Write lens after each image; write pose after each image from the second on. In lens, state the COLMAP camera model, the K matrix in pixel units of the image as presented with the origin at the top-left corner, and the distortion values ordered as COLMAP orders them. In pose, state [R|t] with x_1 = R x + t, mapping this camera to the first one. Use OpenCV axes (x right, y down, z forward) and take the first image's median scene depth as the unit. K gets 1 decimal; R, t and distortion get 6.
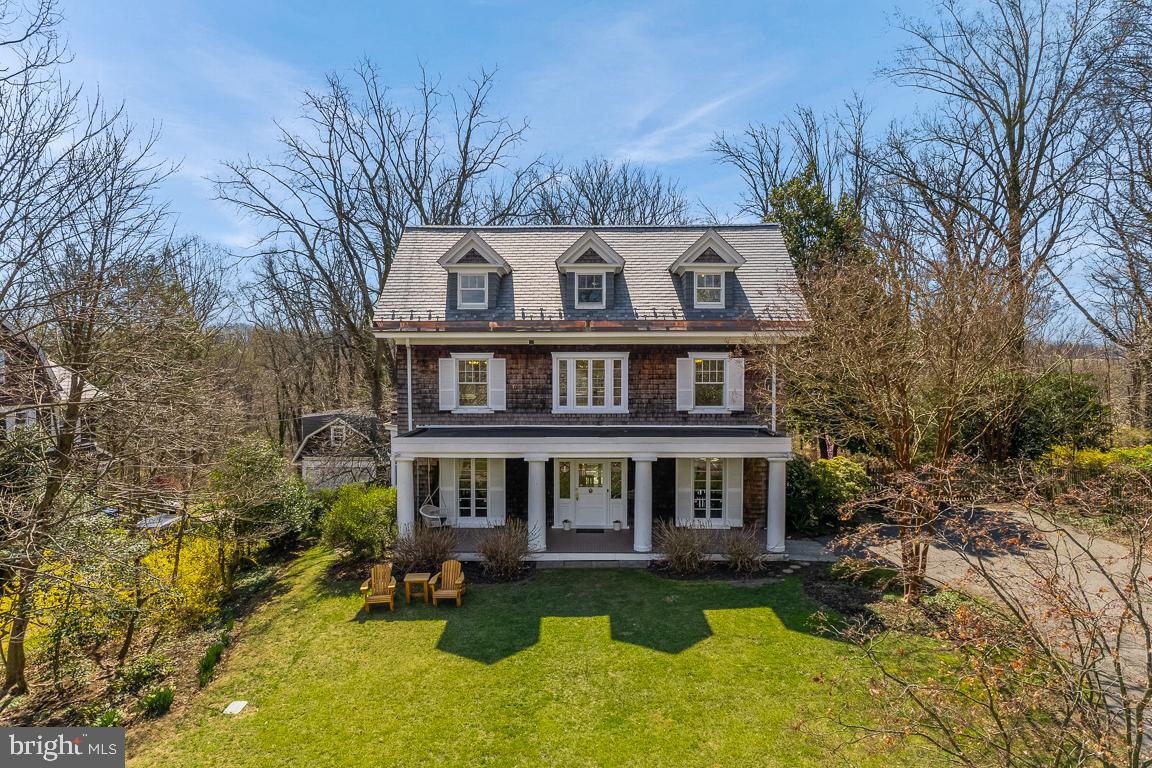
lens RADIAL K [[745.0, 0, 571.1], [0, 745.0, 381.3], [0, 0, 1]] dist [-0.058493, 0.040937]
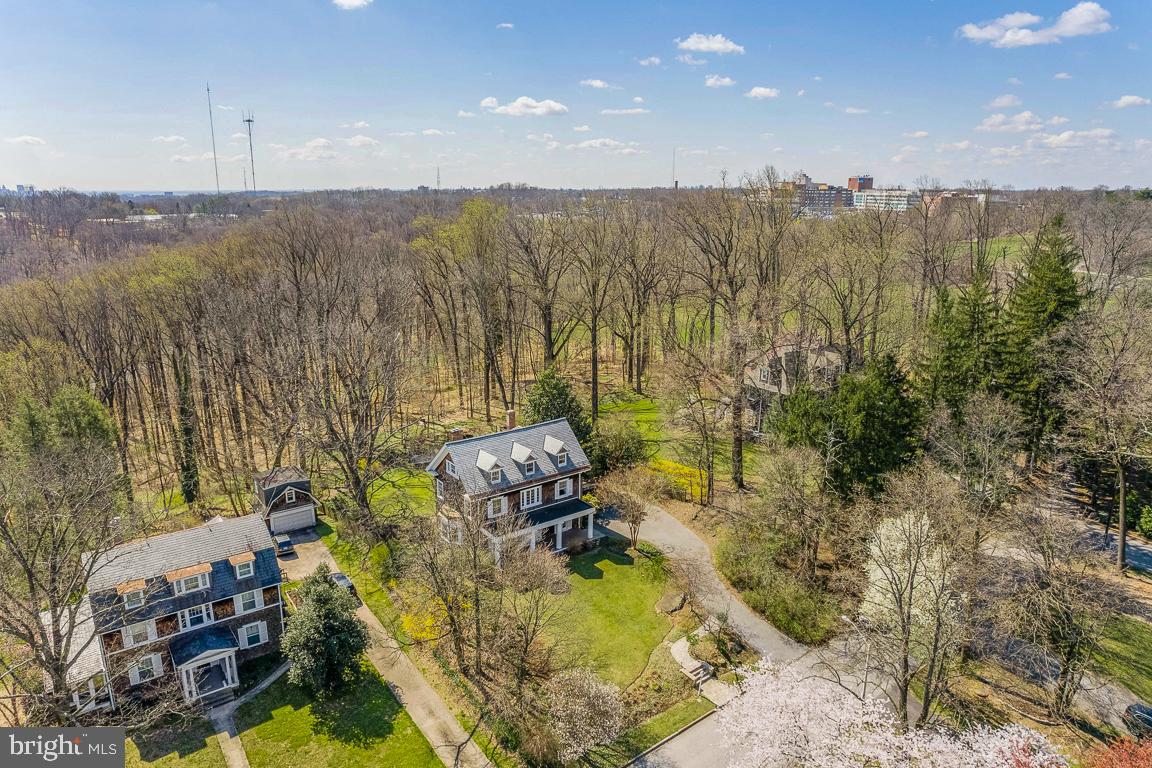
lens RADIAL K [[745.0, 0, 571.1], [0, 745.0, 381.3], [0, 0, 1]] dist [-0.058493, 0.040937]
pose [[0.797138, -0.144636, 0.586218, -1.643109], [0.022293, 0.977274, 0.210805, -1.157764], [-0.603386, -0.154972, 0.782246, -1.483860]]
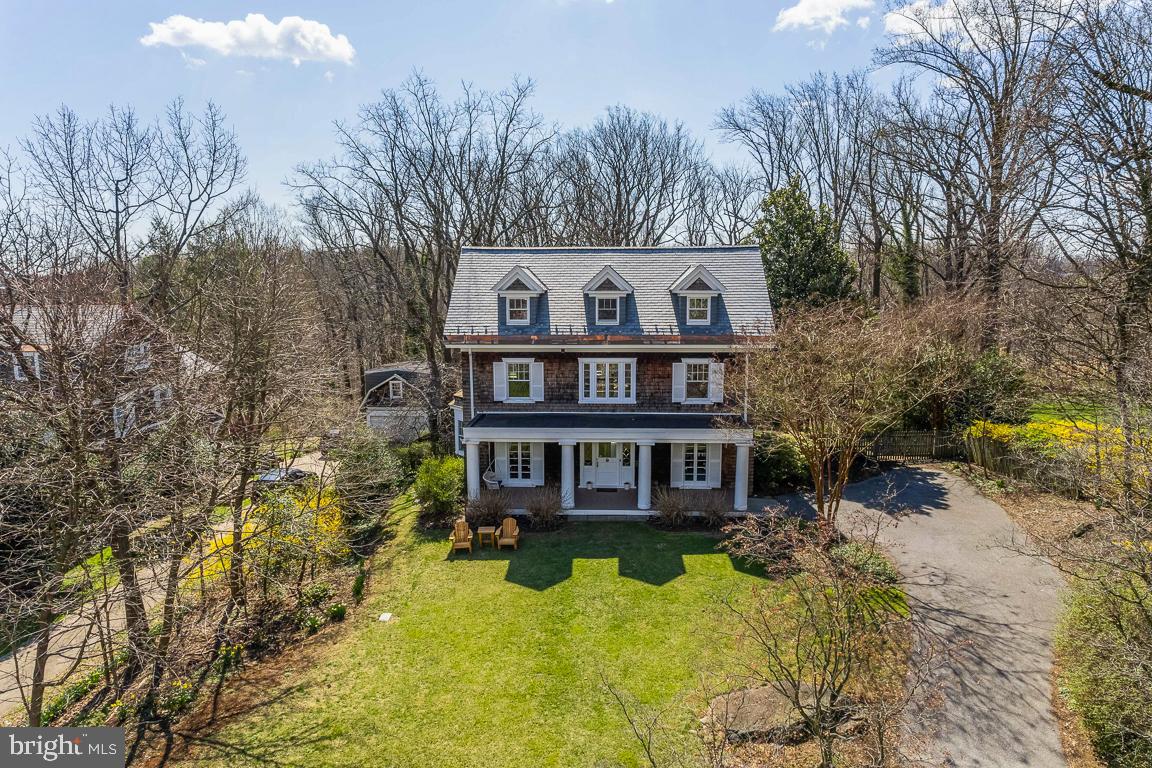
lens RADIAL K [[745.0, 0, 571.1], [0, 745.0, 381.3], [0, 0, 1]] dist [-0.058493, 0.040937]
pose [[0.999430, 0.000551, -0.033758, 0.006325], [0.003412, 0.993097, 0.117242, -0.160433], [0.033590, -0.117291, 0.992529, -0.335169]]
